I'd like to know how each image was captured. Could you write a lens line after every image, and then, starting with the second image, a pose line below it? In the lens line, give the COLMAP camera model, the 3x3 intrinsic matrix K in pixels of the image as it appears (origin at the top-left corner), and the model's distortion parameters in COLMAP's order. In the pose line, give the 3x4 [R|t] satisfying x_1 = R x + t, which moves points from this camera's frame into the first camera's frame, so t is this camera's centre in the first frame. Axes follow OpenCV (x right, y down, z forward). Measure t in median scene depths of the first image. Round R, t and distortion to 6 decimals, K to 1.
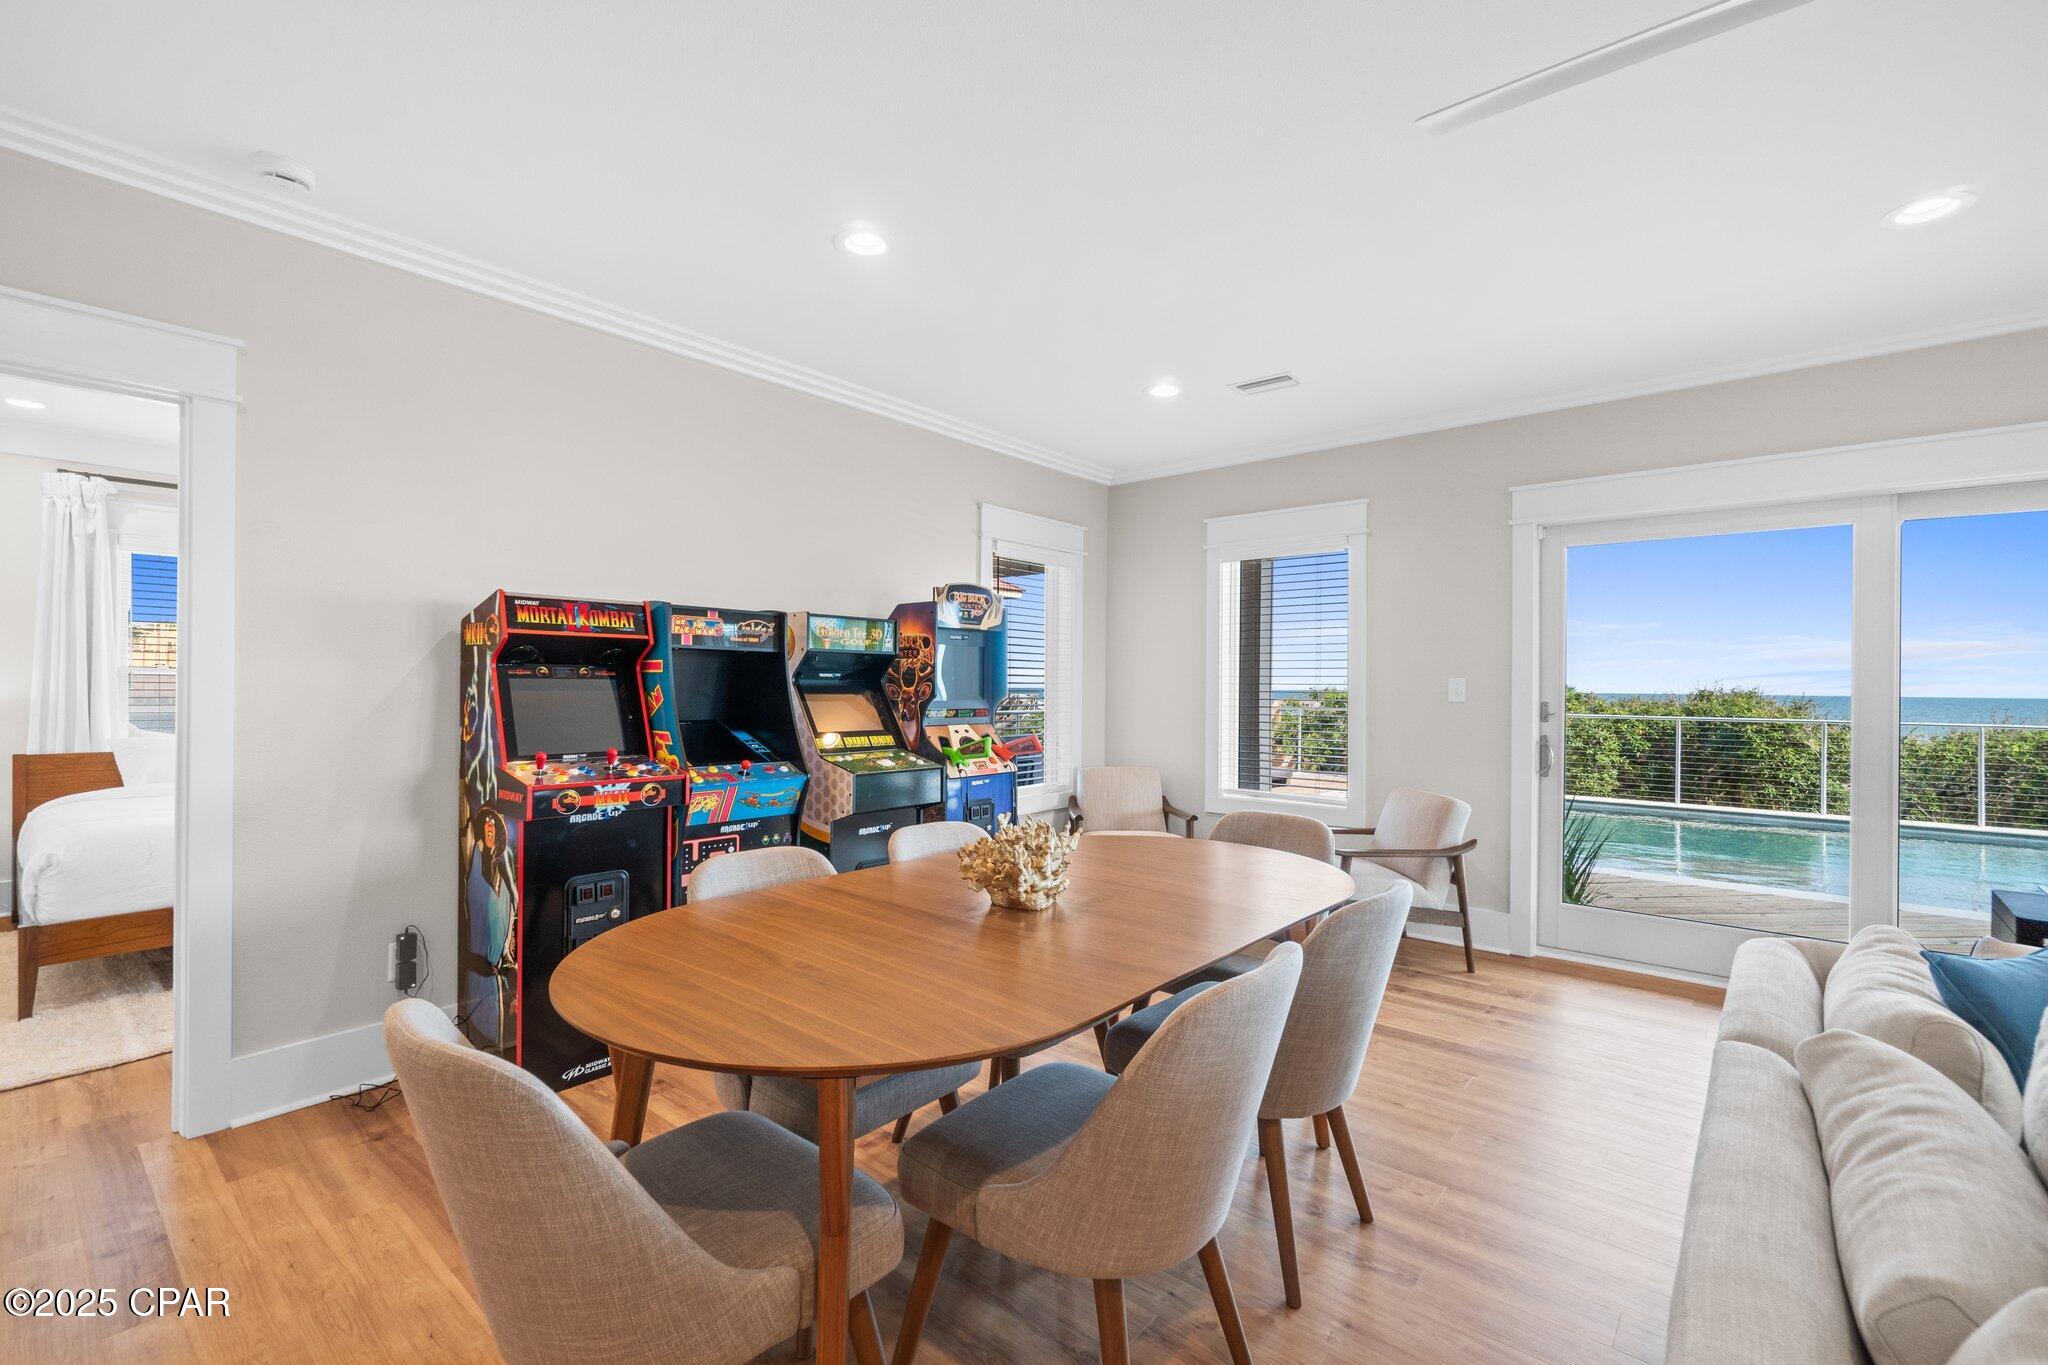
lens RADIAL K [[890.6, 0, 1024.0], [0, 890.6, 682.5], [0, 0, 1]] dist [-0.008322, 0.000470]
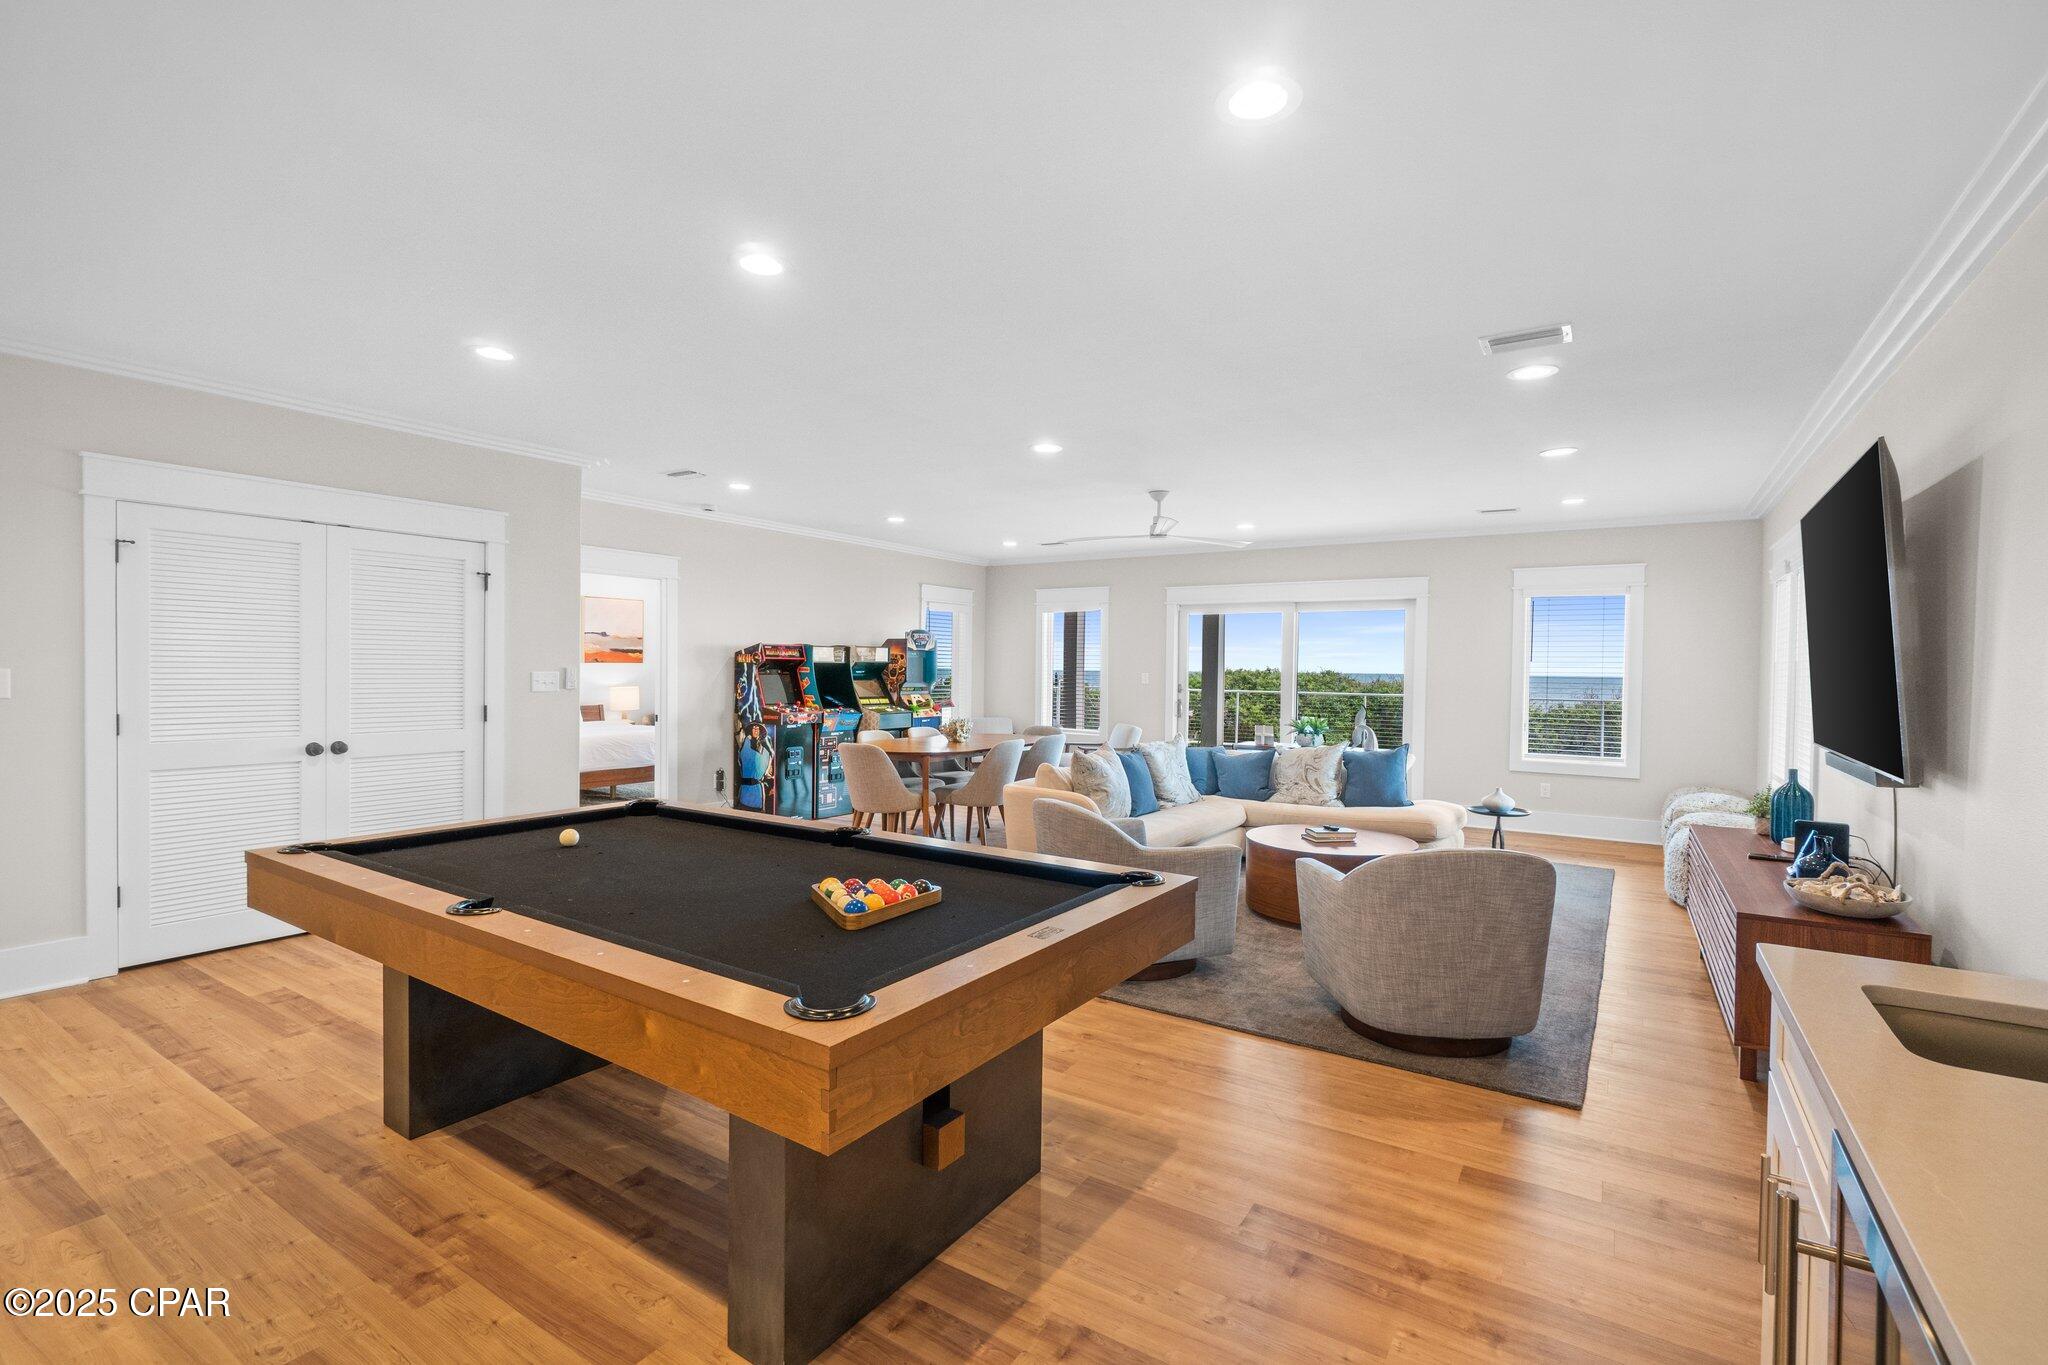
lens RADIAL K [[929.2, 0, 1024.0], [0, 929.2, 682.5], [0, 0, 1]] dist [0.001569, -0.000340]
pose [[0.991854, 0.001669, 0.127370, -0.124131], [-0.004599, 0.999731, 0.022713, -0.042220], [-0.127298, -0.023114, 0.991595, -1.598289]]
